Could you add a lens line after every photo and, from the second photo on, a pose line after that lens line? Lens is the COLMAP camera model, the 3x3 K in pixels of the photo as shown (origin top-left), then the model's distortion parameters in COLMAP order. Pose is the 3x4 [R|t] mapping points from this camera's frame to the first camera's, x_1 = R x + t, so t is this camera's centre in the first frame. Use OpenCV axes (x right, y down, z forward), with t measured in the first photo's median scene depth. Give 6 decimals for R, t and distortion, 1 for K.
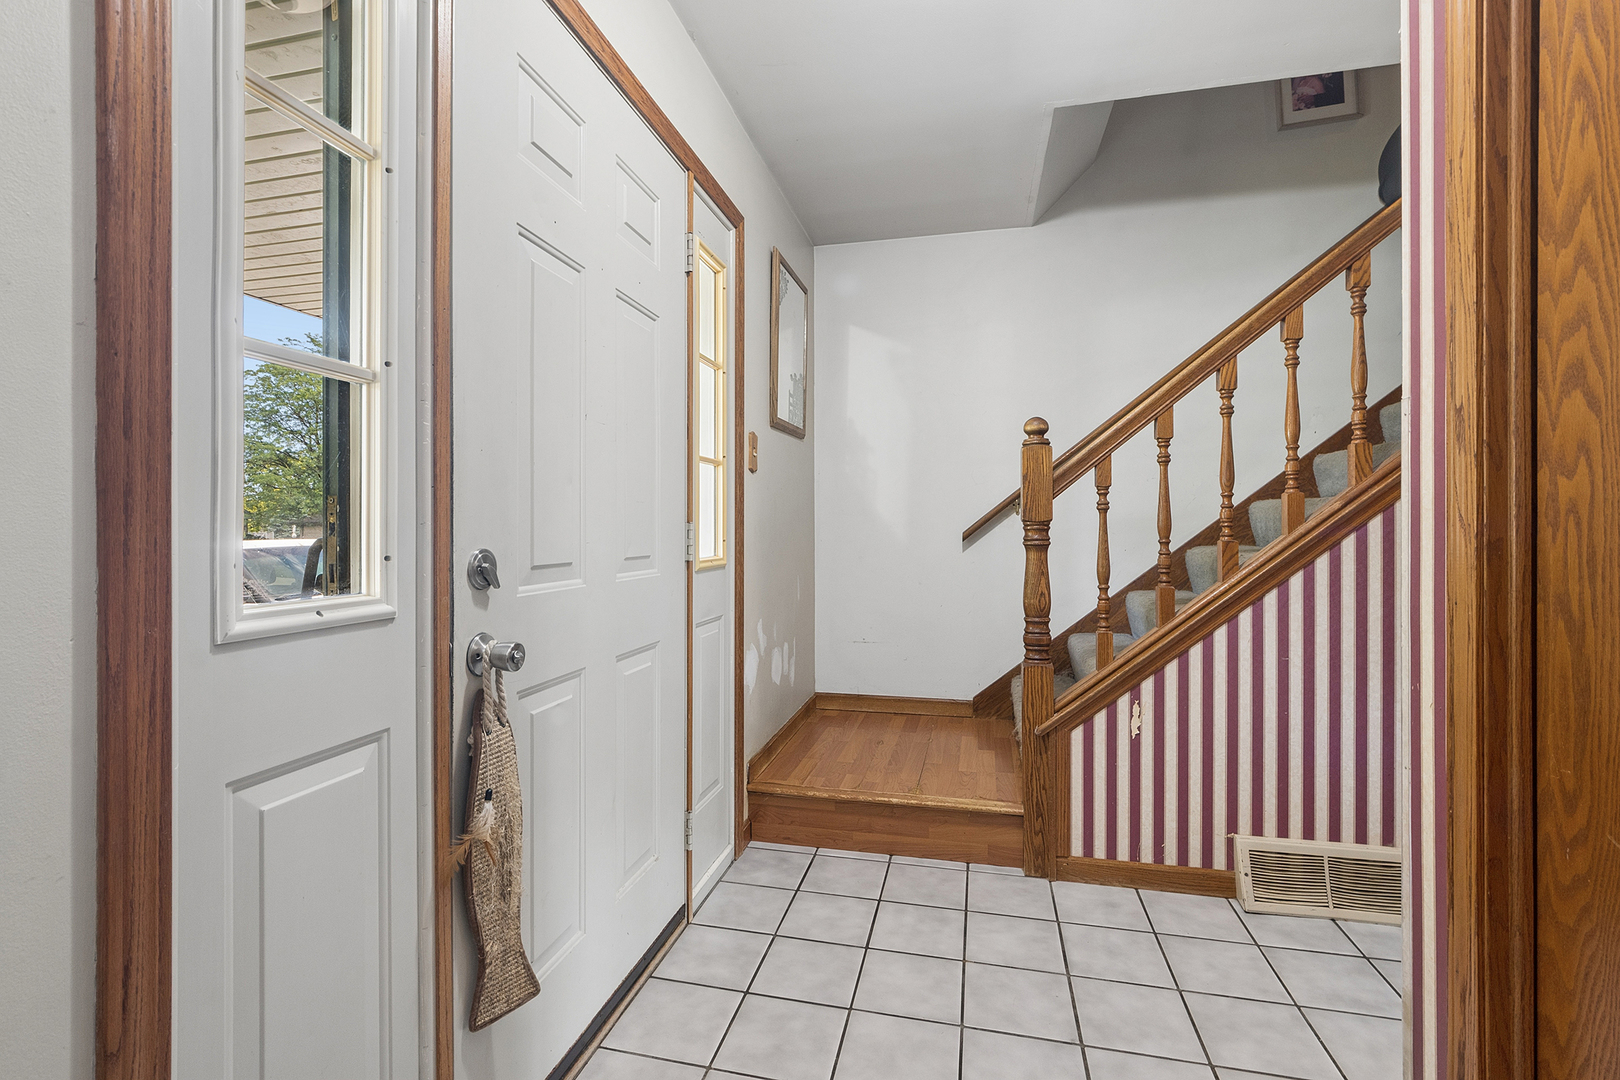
lens RADIAL K [[718.6, 0, 806.9], [0, 718.6, 536.9], [0, 0, 1]] dist [0.000148, -0.000688]
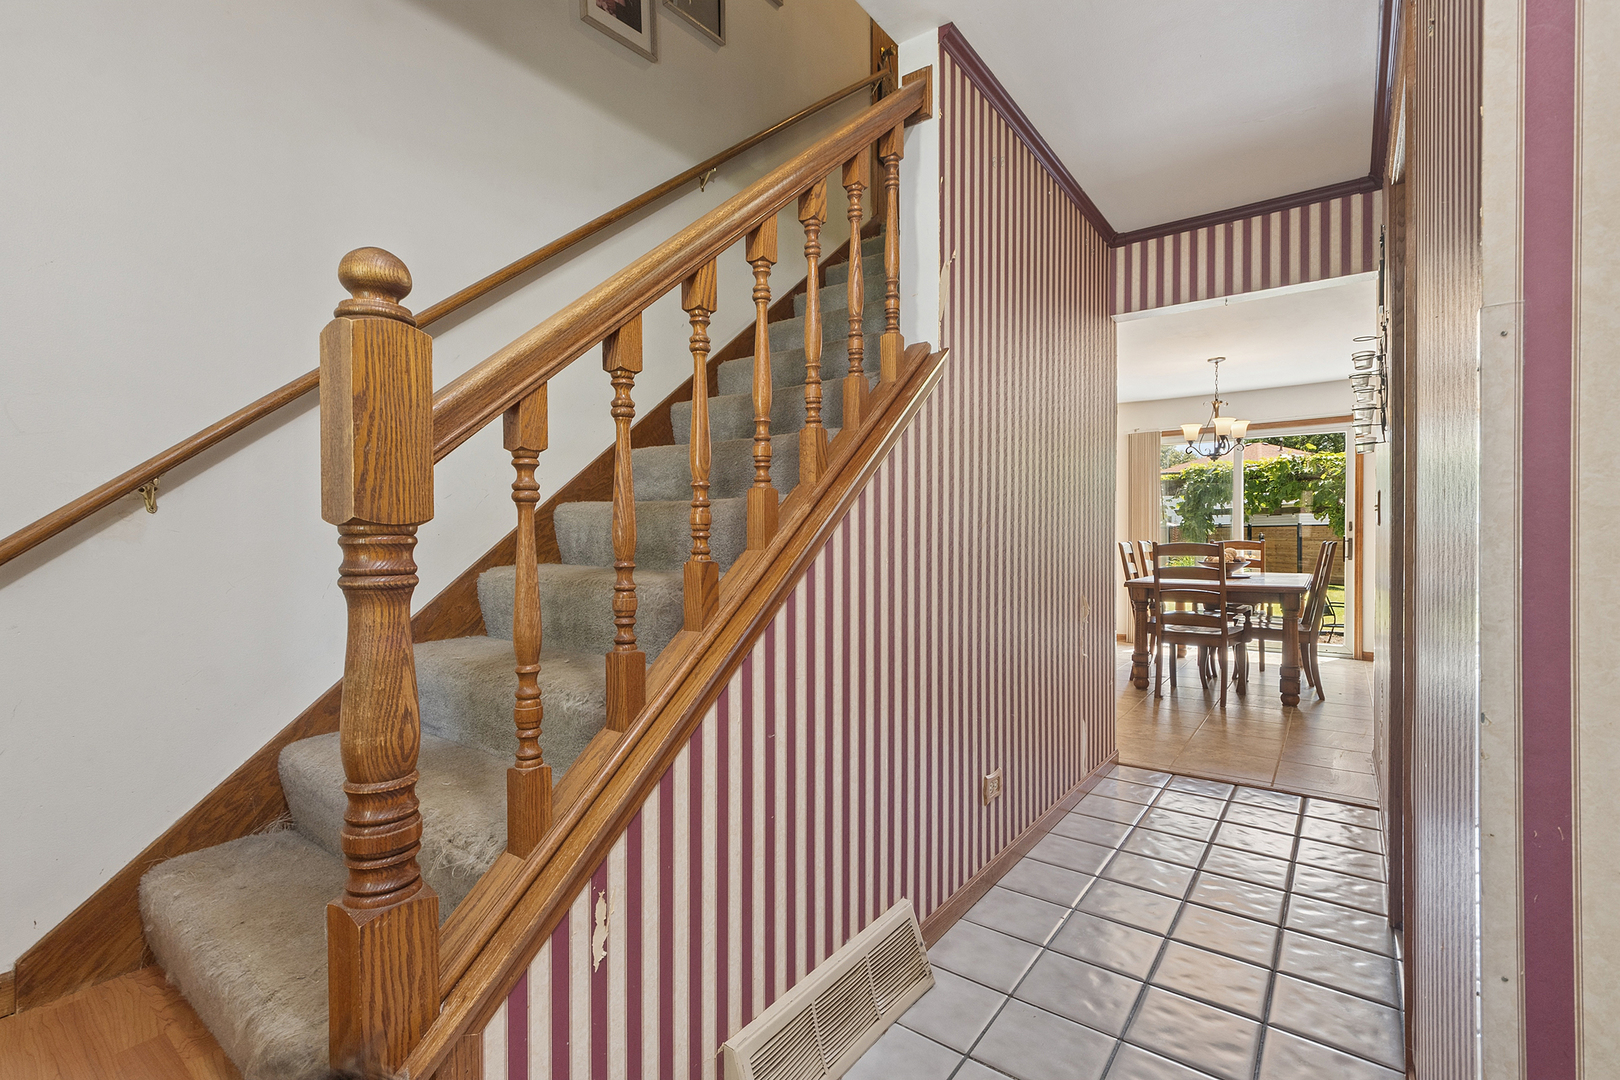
lens RADIAL K [[726.2, 0, 810.0], [0, 726.2, 540.0], [0, 0, 1]] dist [-0.002783, -0.000217]
pose [[0.401449, -0.005859, 0.915863, 0.061934], [0.016328, 0.999866, -0.000761, -0.009533], [-0.915736, 0.015259, 0.401491, 0.646847]]
